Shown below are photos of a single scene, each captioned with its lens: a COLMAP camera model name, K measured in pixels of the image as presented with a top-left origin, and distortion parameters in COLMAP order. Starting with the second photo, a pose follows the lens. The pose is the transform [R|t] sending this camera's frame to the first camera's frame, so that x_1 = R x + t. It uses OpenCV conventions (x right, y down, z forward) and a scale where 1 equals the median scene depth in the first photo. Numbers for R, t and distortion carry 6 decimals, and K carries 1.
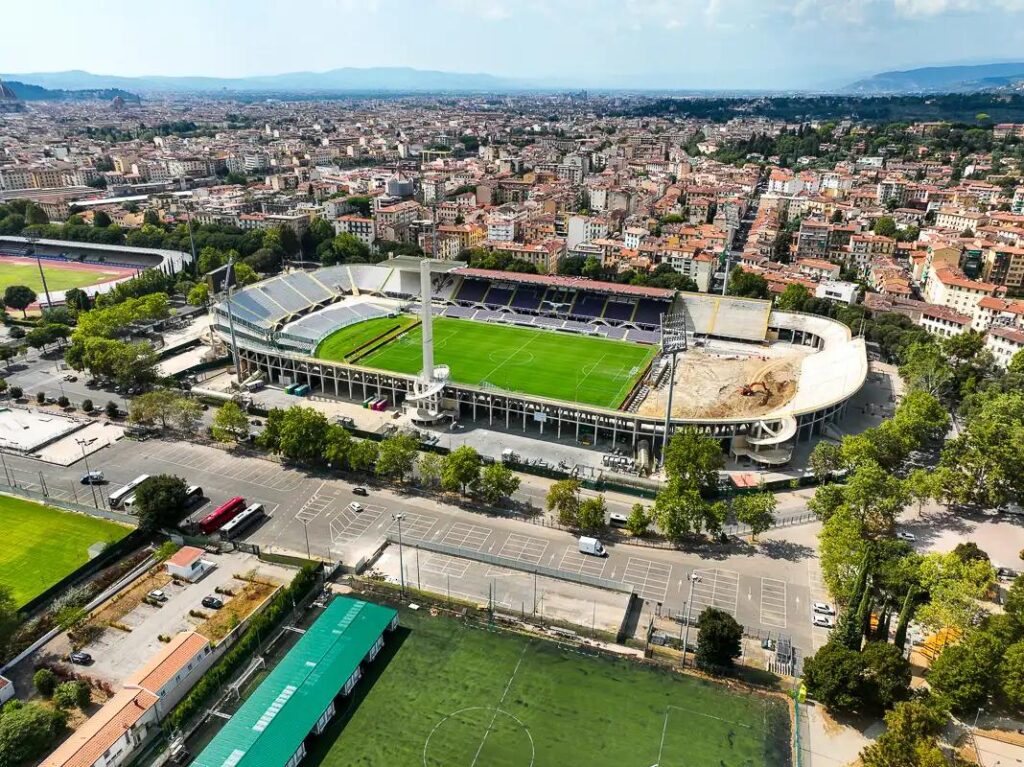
lens RADIAL K [[717.0, 0, 514.1], [0, 717.0, 383.6], [0, 0, 1]] dist [-0.004039, 0.021544]
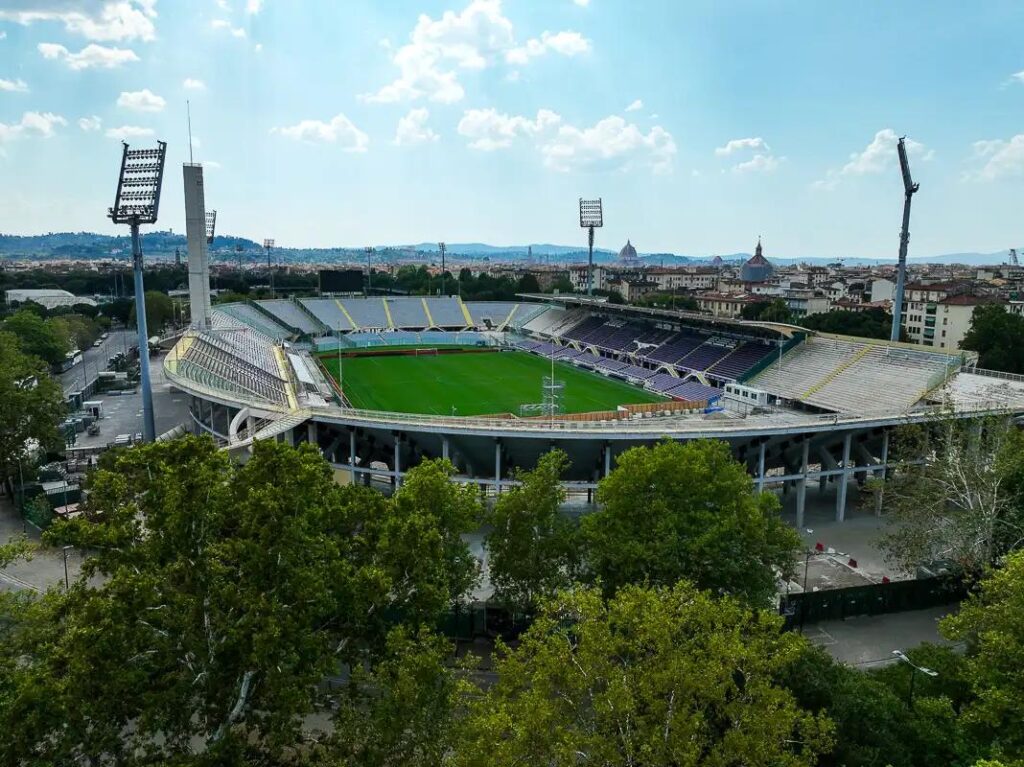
lens RADIAL K [[717.0, 0, 514.1], [0, 717.0, 383.6], [0, 0, 1]] dist [-0.004039, 0.021544]
pose [[0.679569, 0.121283, -0.723517, 0.437381], [-0.286585, 0.951761, -0.109635, 0.024718], [0.675318, 0.281853, 0.681545, 0.484139]]
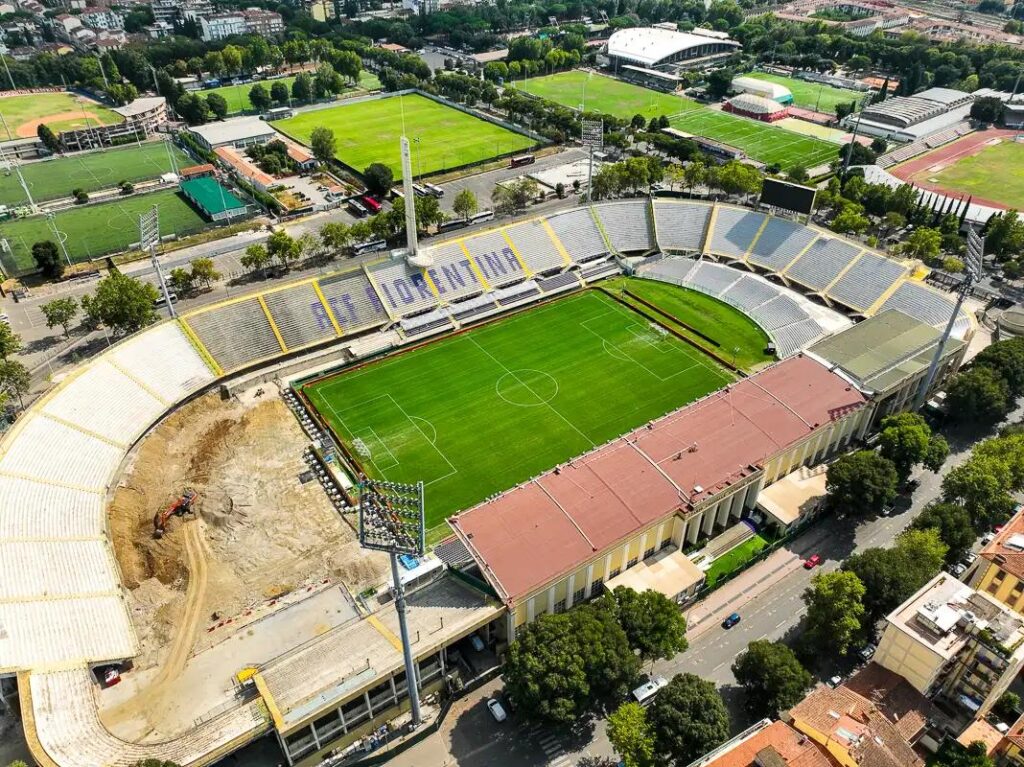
lens RADIAL K [[717.0, 0, 514.1], [0, 717.0, 383.6], [0, 0, 1]] dist [-0.004039, 0.021544]
pose [[-0.549931, 0.482138, -0.681996, 0.409067], [-0.326089, 0.627805, 0.706772, -0.453157], [0.768922, 0.611067, -0.188030, 0.953154]]
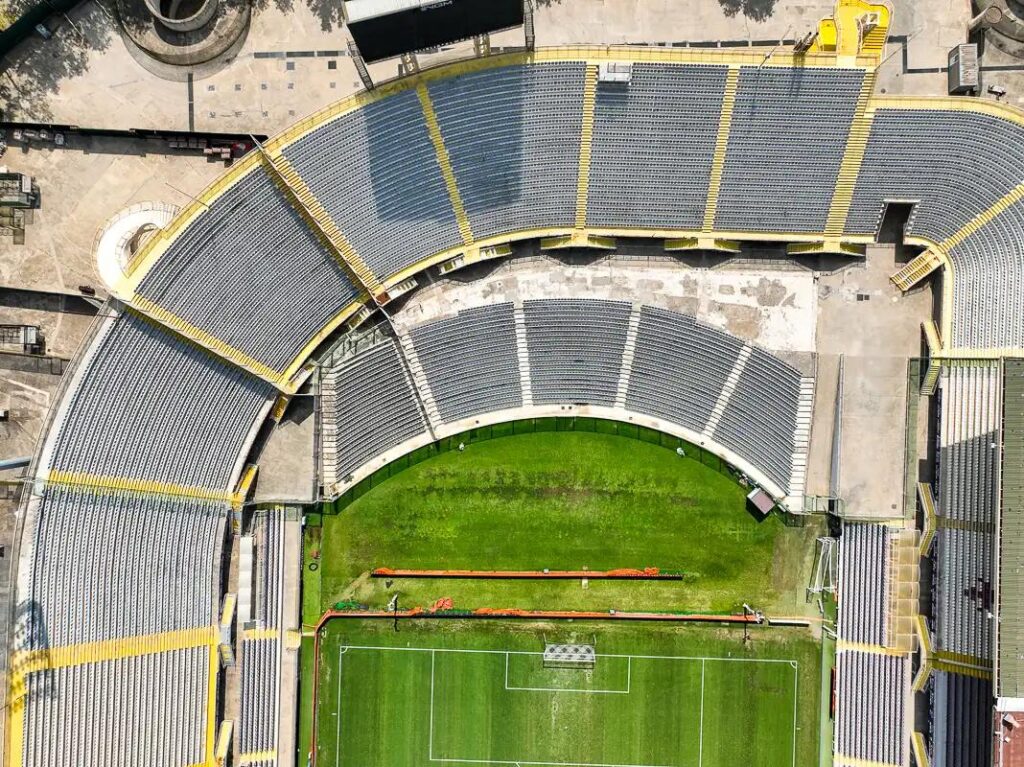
lens RADIAL K [[717.0, 0, 514.1], [0, 717.0, 383.6], [0, 0, 1]] dist [-0.004039, 0.021544]
pose [[0.358192, 0.933618, -0.007459, -0.250148], [-0.356592, 0.144185, 0.923067, -0.338338], [0.862868, -0.327976, 0.384567, 0.805118]]
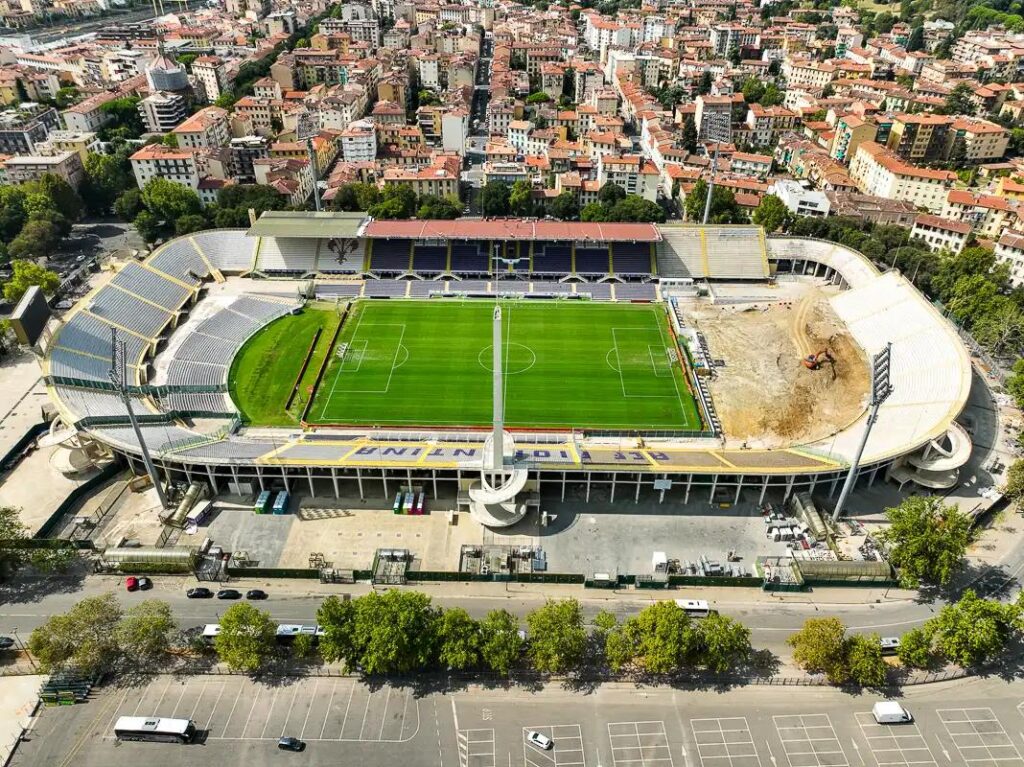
lens RADIAL K [[717.0, 0, 514.1], [0, 717.0, 383.6], [0, 0, 1]] dist [-0.004039, 0.021544]
pose [[0.929272, -0.212212, 0.302356, -0.199175], [0.142384, 0.961041, 0.236911, -0.162657], [-0.340852, -0.177104, 0.923284, 0.244450]]
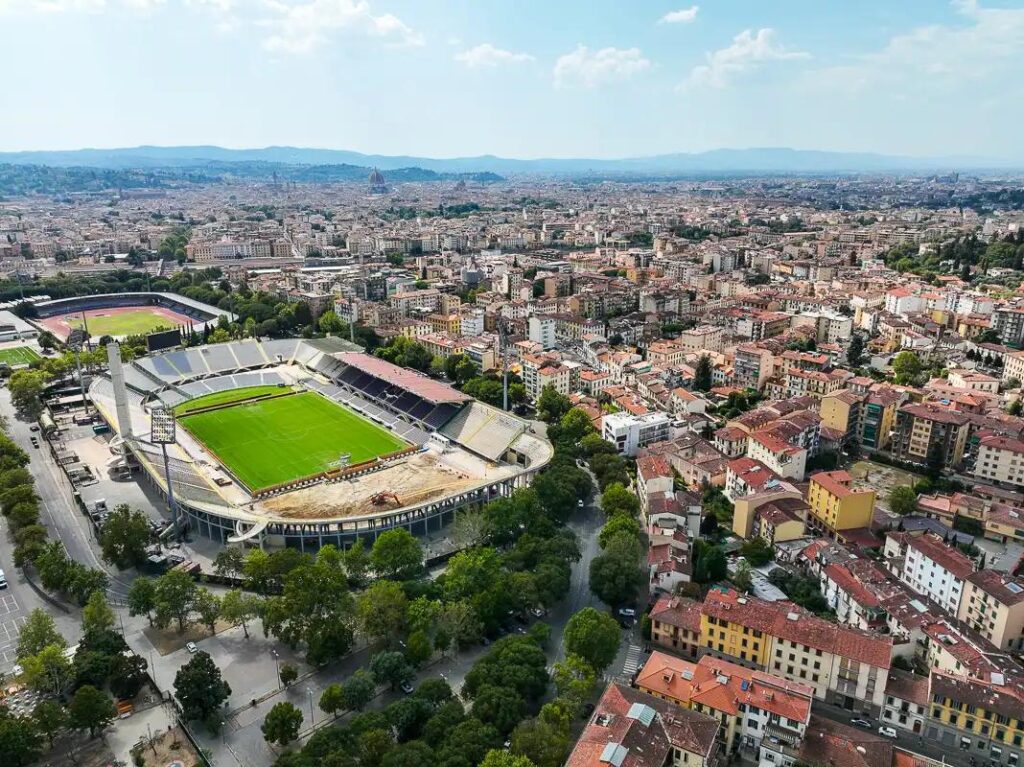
lens RADIAL K [[717.0, 0, 514.1], [0, 717.0, 383.6], [0, 0, 1]] dist [-0.004039, 0.021544]
pose [[0.883449, 0.134630, -0.448769, 0.699719], [-0.177970, 0.982463, -0.055617, -0.098730], [0.433411, 0.129002, 0.891916, 0.101090]]
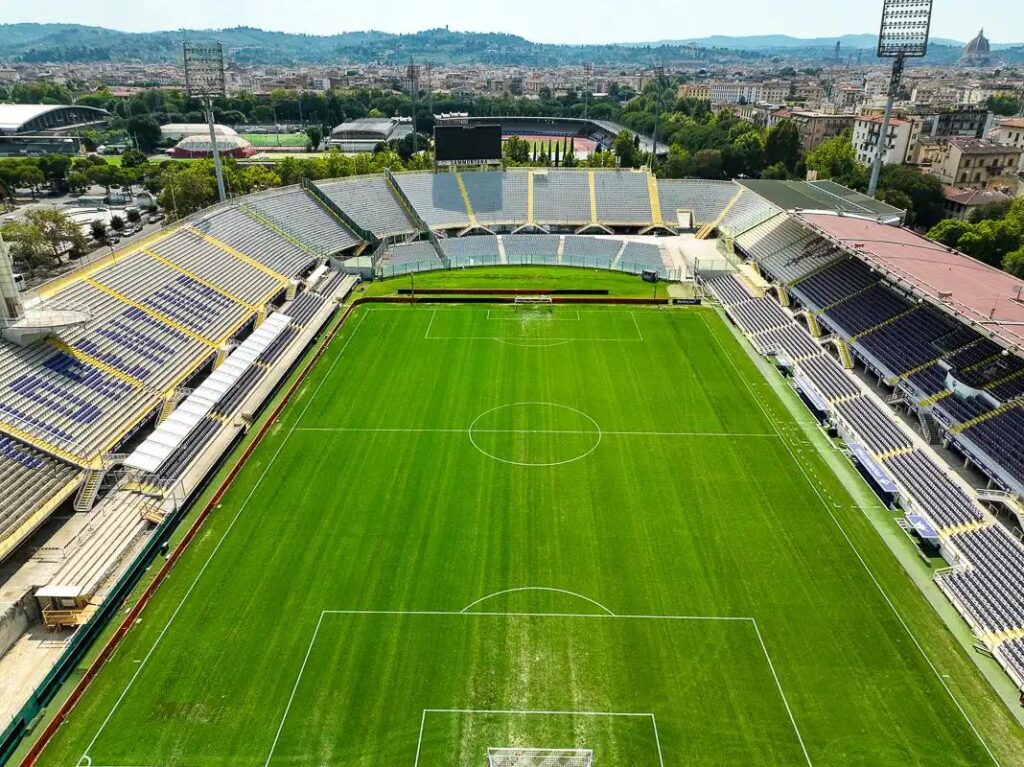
lens RADIAL K [[717.0, 0, 514.1], [0, 717.0, 383.6], [0, 0, 1]] dist [-0.004039, 0.021544]
pose [[0.367046, 0.381746, -0.848261, 0.223222], [-0.360178, 0.899101, 0.248775, -0.115201], [0.857642, 0.214213, 0.467507, 0.709126]]
